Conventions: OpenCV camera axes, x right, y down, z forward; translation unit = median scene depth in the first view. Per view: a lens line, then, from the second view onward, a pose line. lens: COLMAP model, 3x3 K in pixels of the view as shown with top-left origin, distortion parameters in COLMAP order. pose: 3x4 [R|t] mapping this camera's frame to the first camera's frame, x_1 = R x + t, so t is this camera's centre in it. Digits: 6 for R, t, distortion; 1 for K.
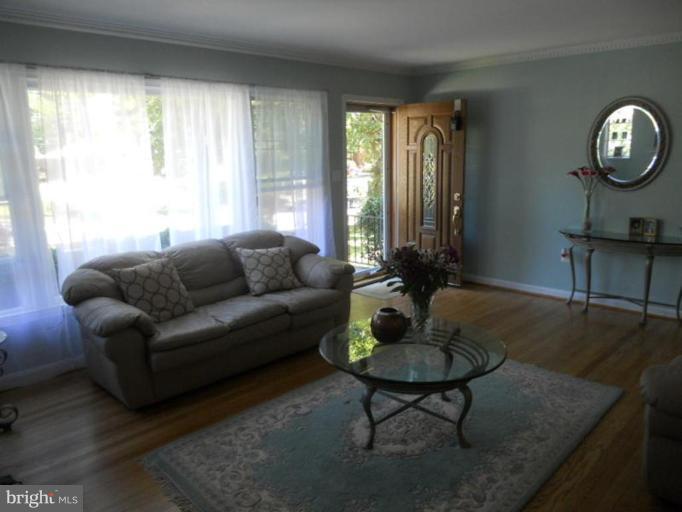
lens RADIAL K [[518.0, 0, 341.4], [0, 518.0, 255.4], [0, 0, 1]] dist [-0.037849, -0.002162]
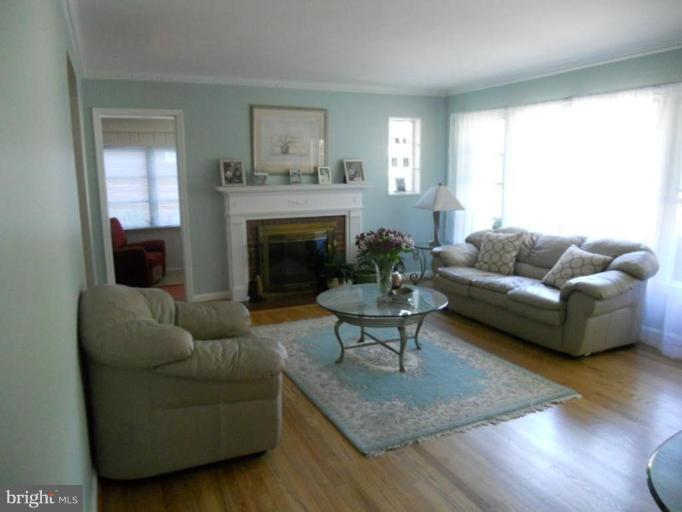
lens RADIAL K [[518.0, 0, 341.6], [0, 518.0, 256.4], [0, 0, 1]] dist [-0.037849, -0.002162]
pose [[-0.361332, 0.173970, -0.916064, 1.288965], [-0.169550, 0.953804, 0.248015, -0.235016], [0.916892, 0.244935, -0.315143, 1.179435]]
